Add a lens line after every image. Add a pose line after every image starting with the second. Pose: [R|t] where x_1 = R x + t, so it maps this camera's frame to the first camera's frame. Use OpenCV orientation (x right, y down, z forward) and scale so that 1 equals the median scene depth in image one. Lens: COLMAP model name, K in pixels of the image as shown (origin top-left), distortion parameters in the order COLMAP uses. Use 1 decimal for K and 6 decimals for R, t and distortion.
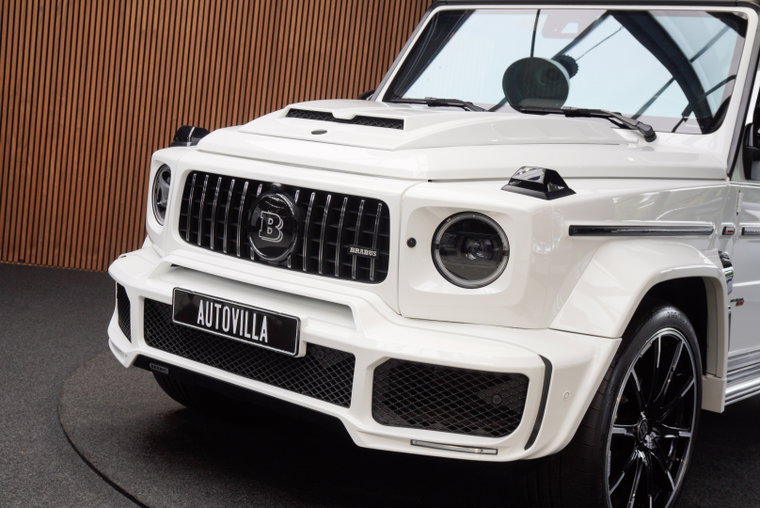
lens RADIAL K [[1054.0, 0, 367.2], [0, 1054.0, 246.8], [0, 0, 1]] dist [0.067727, 0.000000]
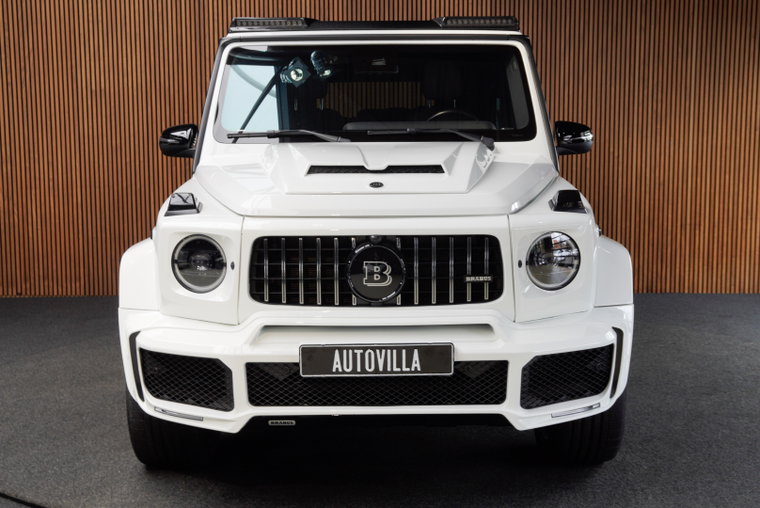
lens RADIAL K [[1054.0, 0, 375.1], [0, 1054.0, 252.7], [0, 0, 1]] dist [0.067727, 0.000000]
pose [[0.780144, -0.184639, 0.597732, -0.780260], [0.157640, 0.982643, 0.097790, -0.154864], [-0.605413, 0.017936, 0.795709, 0.088982]]
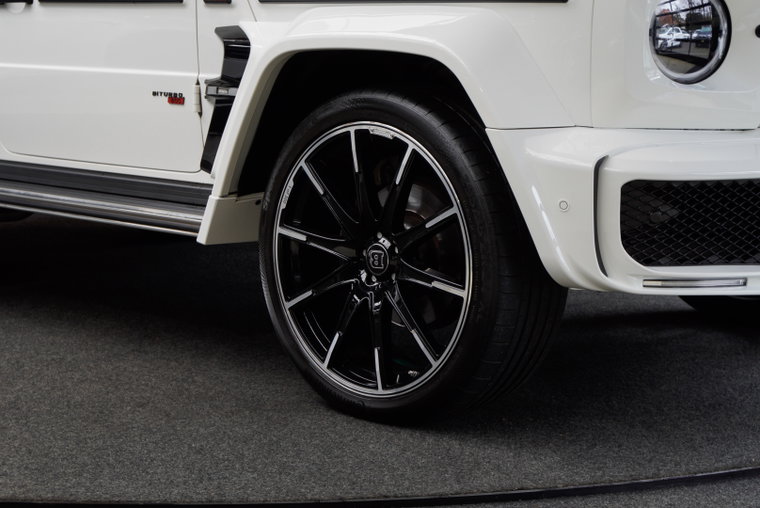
lens RADIAL K [[1615.3, 0, 378.0], [0, 1615.3, 251.0], [0, 0, 1]] dist [0.035634, 0.000000]
pose [[0.099917, -0.247505, 0.963721, -1.353287], [0.111172, 0.965280, 0.236379, -0.201151], [-0.988766, 0.083520, 0.123964, 1.246983]]
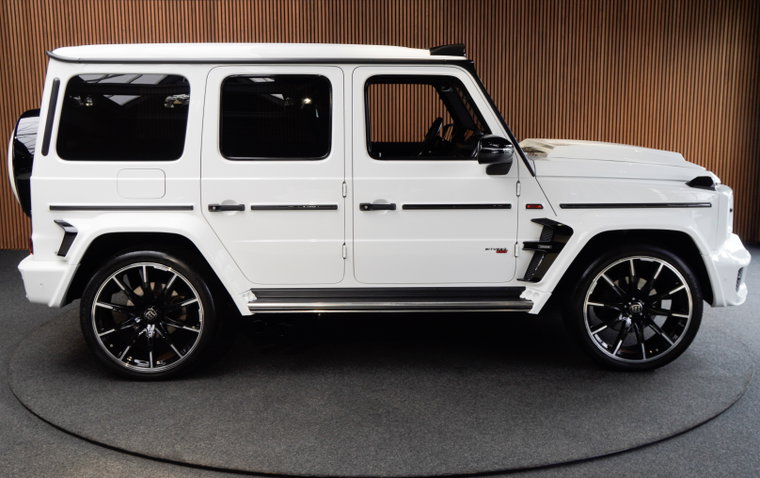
lens RADIAL K [[832.1, 0, 380.9], [0, 832.1, 235.6], [0, 0, 1]] dist [0.006538, 0.000000]
pose [[-0.632260, -0.229902, 0.739859, -1.018234], [0.014453, 0.951291, 0.307954, -0.533339], [-0.774621, 0.205401, -0.598141, 2.688122]]
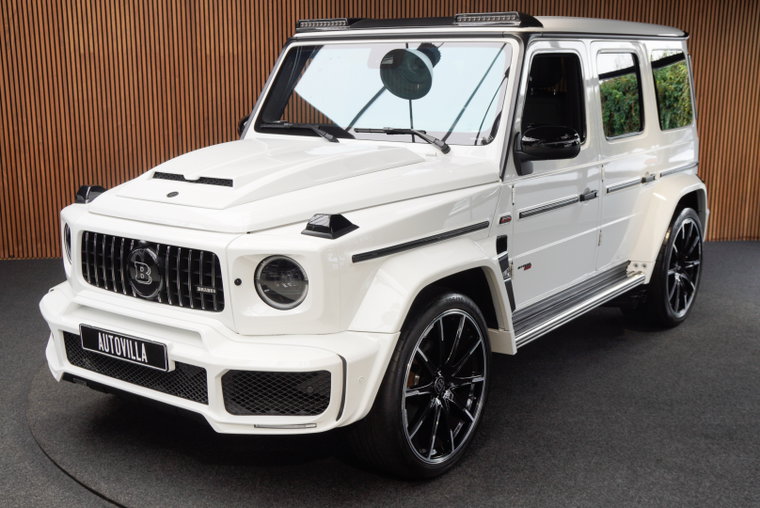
lens RADIAL K [[927.7, 0, 373.6], [0, 927.7, 253.8], [0, 0, 1]] dist [0.020273, 0.000000]
pose [[0.993032, -0.117380, 0.010499, 0.190146], [0.115682, 0.987904, 0.103264, -0.131304], [-0.022493, -0.101330, 0.994599, -0.172766]]
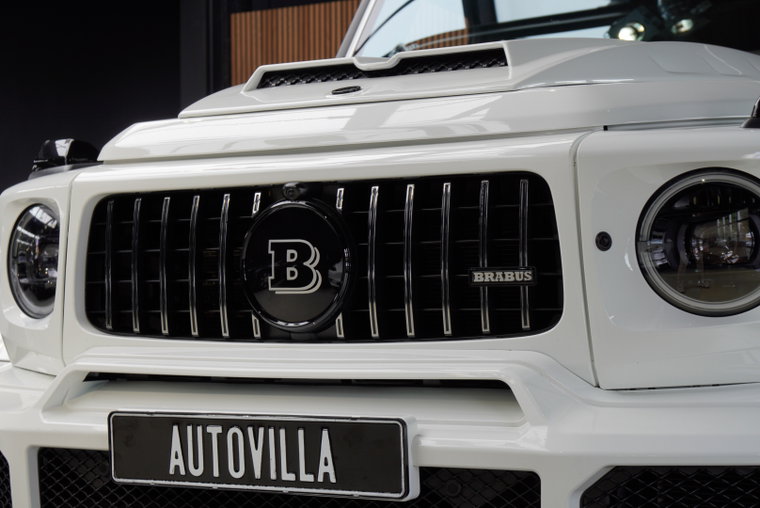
lens RADIAL K [[1407.1, 0, 382.1], [0, 1407.1, 254.9], [0, 0, 1]] dist [0.116384, 0.000000]
pose [[0.977476, -0.116270, 0.176131, -0.171467], [0.137186, 0.984237, -0.111614, 0.059703], [-0.160377, 0.133263, 0.978018, 0.314926]]
